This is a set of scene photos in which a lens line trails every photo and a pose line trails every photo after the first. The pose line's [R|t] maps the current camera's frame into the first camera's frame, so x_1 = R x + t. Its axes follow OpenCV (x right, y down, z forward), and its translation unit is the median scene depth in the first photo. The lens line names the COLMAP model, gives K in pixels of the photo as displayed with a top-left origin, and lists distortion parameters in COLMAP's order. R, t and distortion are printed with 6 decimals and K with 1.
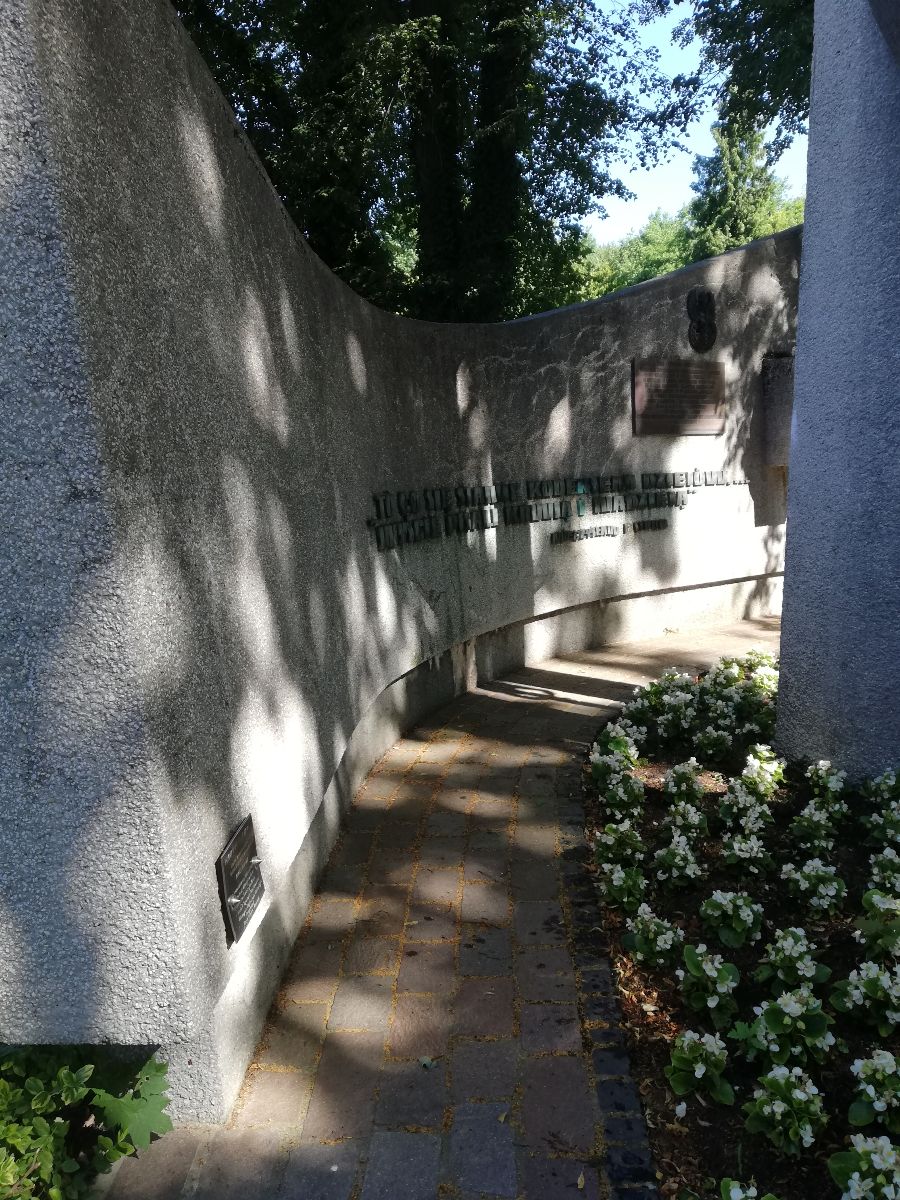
lens RADIAL K [[900.9, 0, 445.0], [0, 900.9, 600.4], [0, 0, 1]] dist [0.039855, -0.025844]
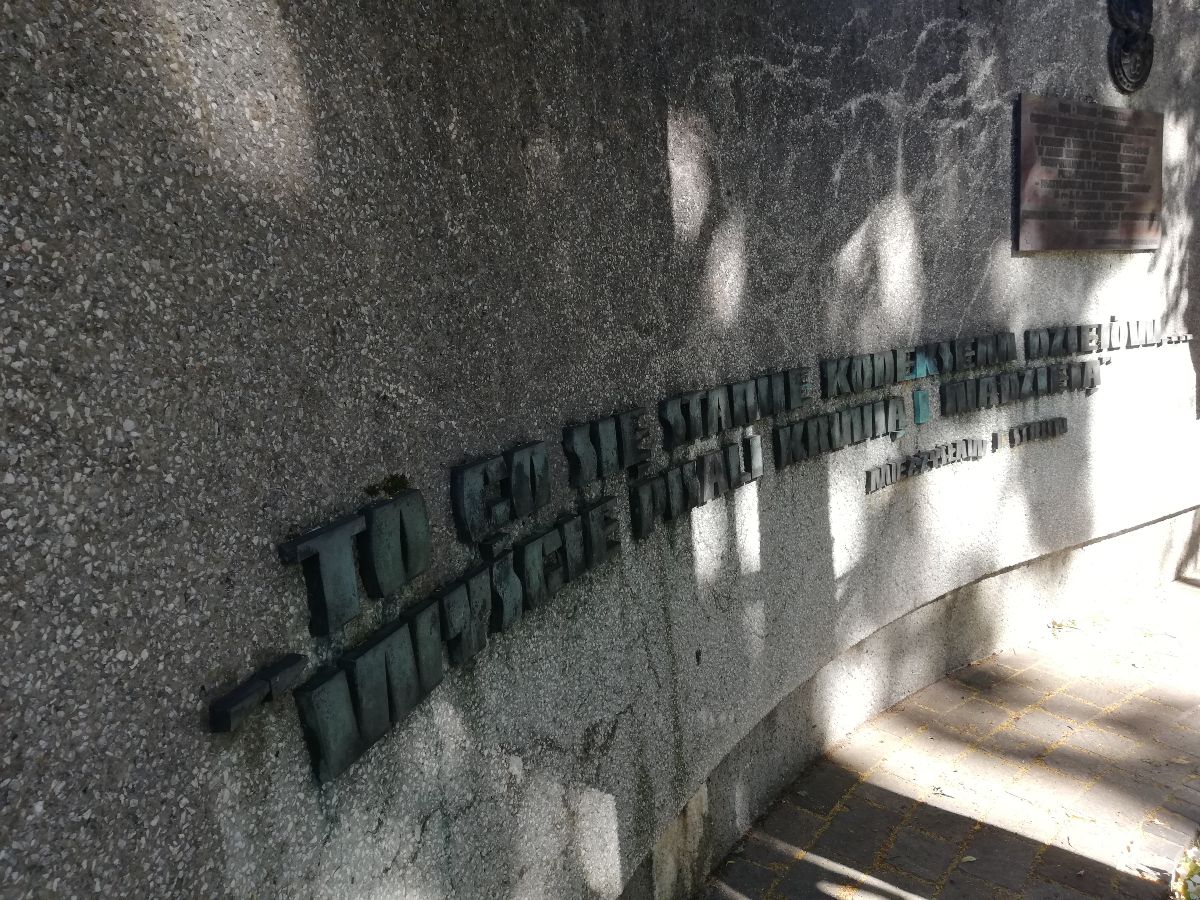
lens RADIAL K [[900.9, 0, 607.1], [0, 900.9, 449.2], [0, 0, 1]] dist [0.039855, -0.025844]
pose [[0.999458, -0.000326, -0.032916, 0.002114], [0.001225, 0.999627, 0.027282, -0.102363], [0.032895, -0.027307, 0.999086, 0.566729]]
